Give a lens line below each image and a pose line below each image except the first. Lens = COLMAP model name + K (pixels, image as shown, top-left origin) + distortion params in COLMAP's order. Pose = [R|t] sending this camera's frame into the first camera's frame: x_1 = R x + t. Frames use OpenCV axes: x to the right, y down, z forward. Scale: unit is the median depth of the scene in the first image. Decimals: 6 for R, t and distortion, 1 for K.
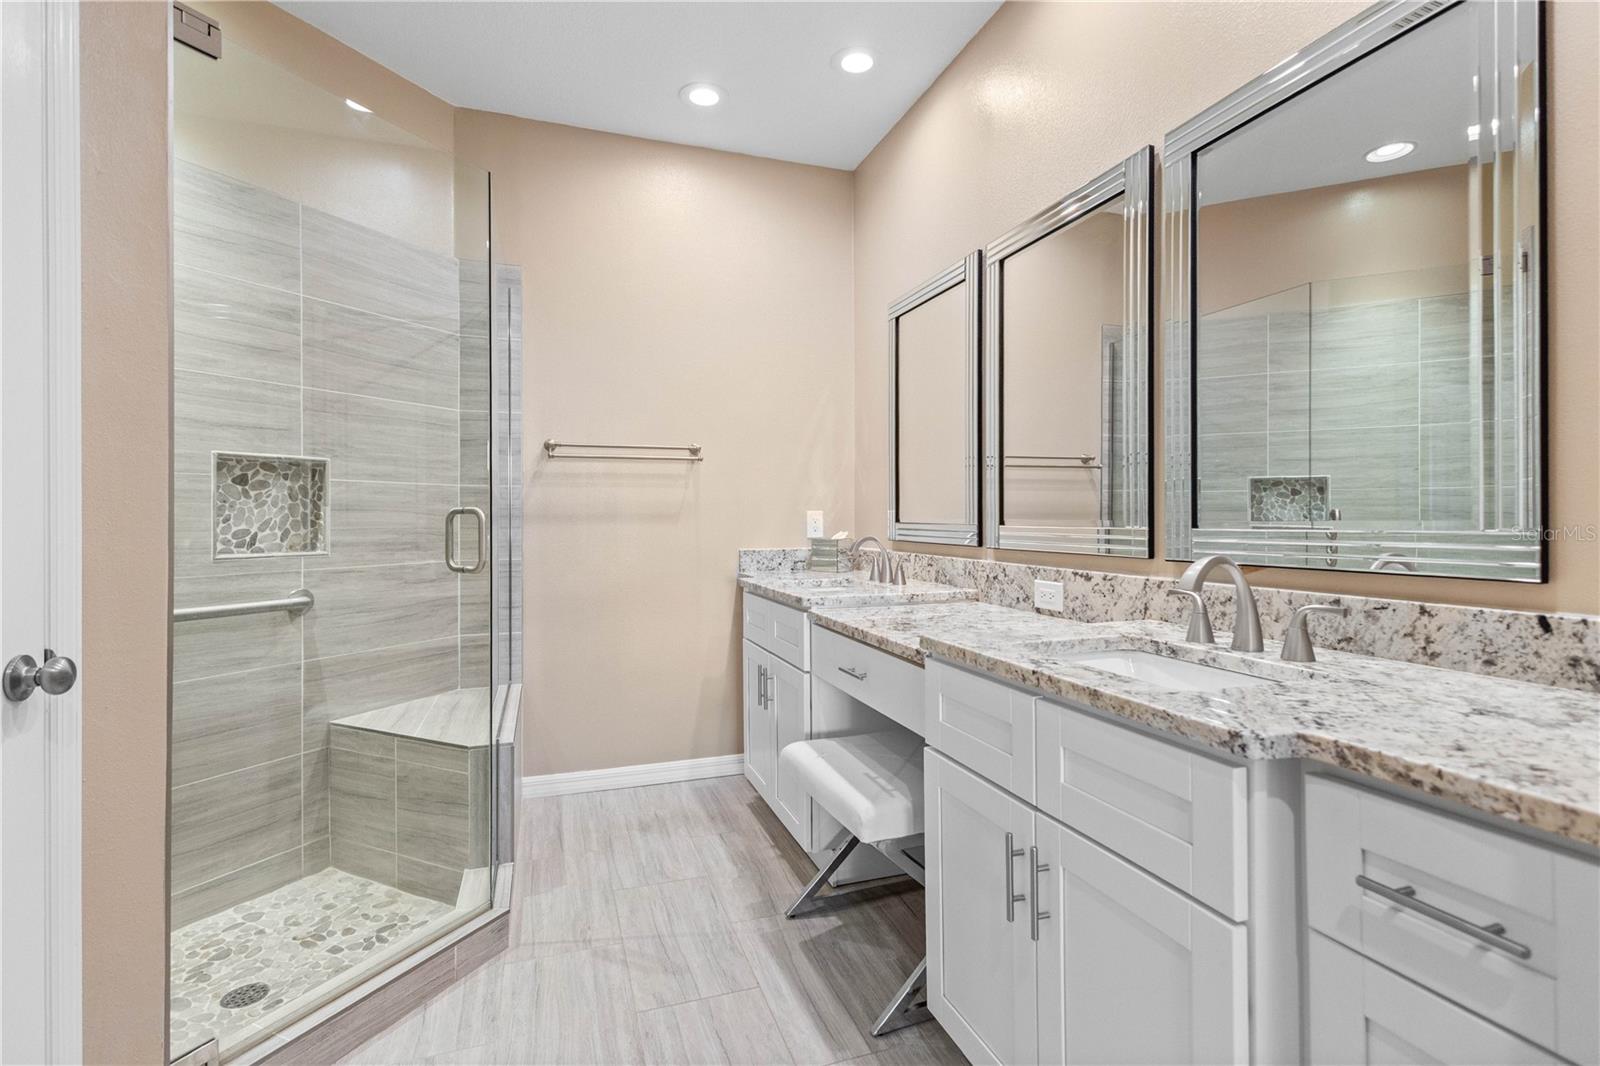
lens RADIAL K [[749.4, 0, 796.8], [0, 749.4, 513.9], [0, 0, 1]] dist [0.015976, -0.000149]
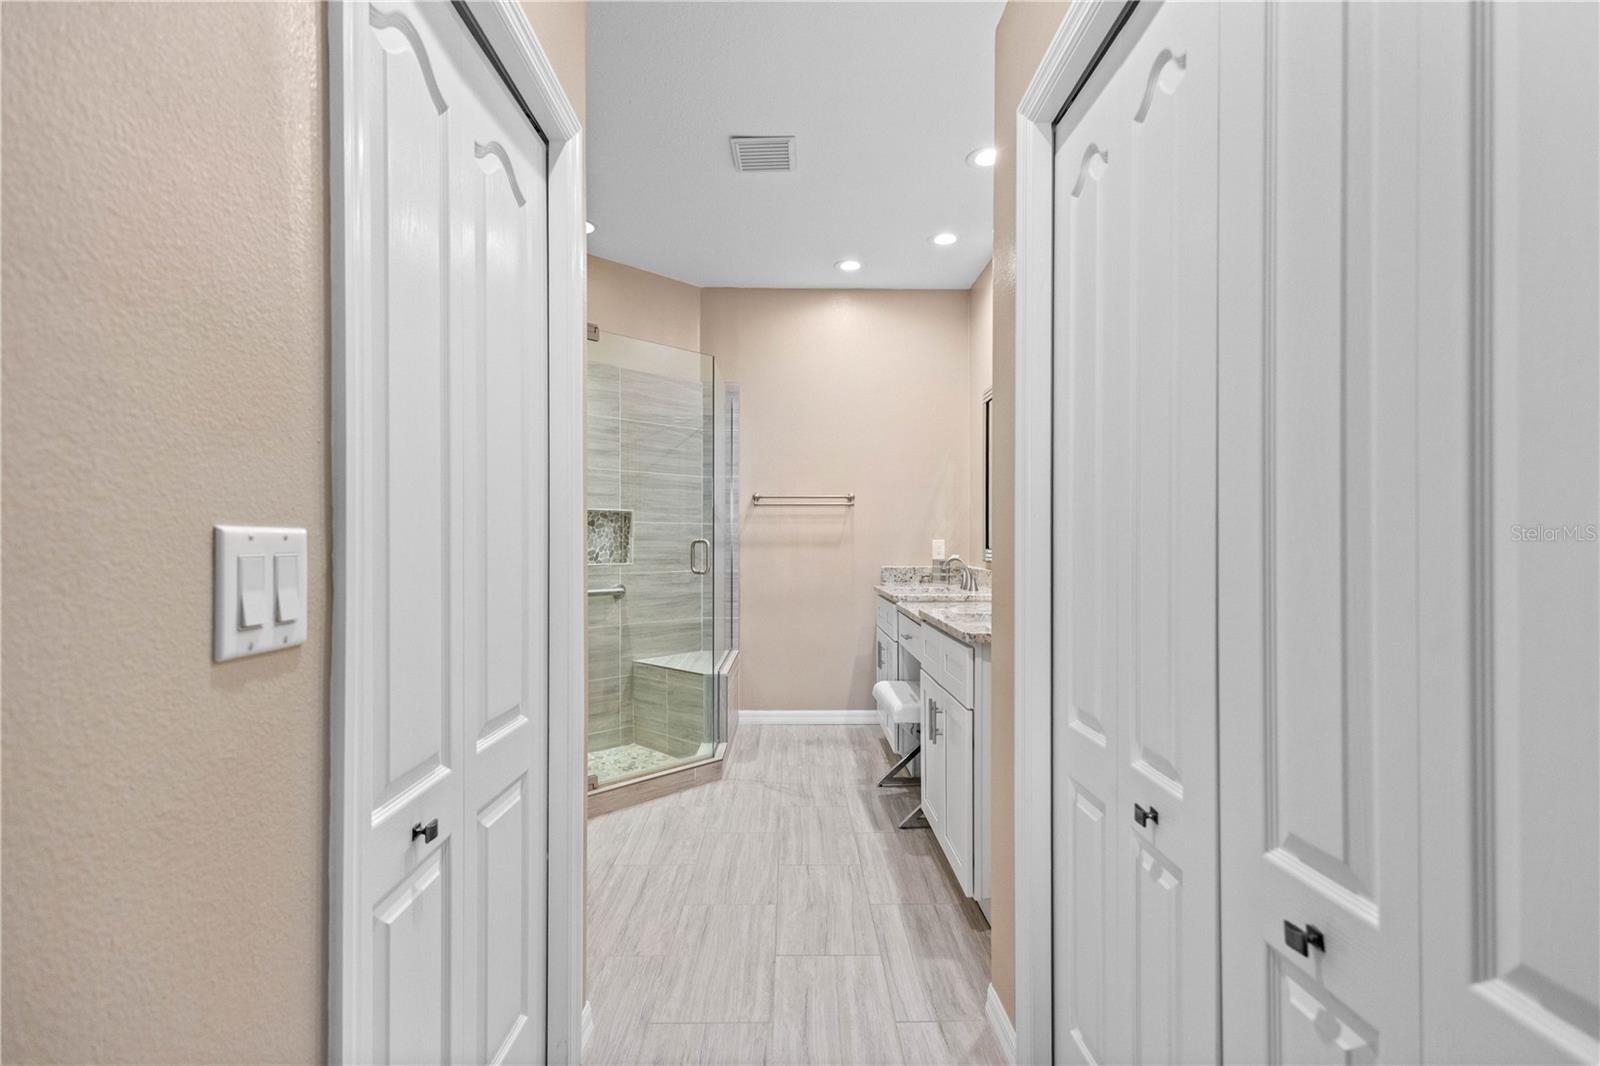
lens RADIAL K [[744.7, 0, 802.0], [0, 744.7, 535.5], [0, 0, 1]] dist [0.013362, -0.001577]
pose [[0.952560, 0.000764, -0.304349, 0.286877], [-0.001765, 0.999994, -0.003013, -0.010510], [0.304345, 0.003408, 0.952556, -0.541603]]
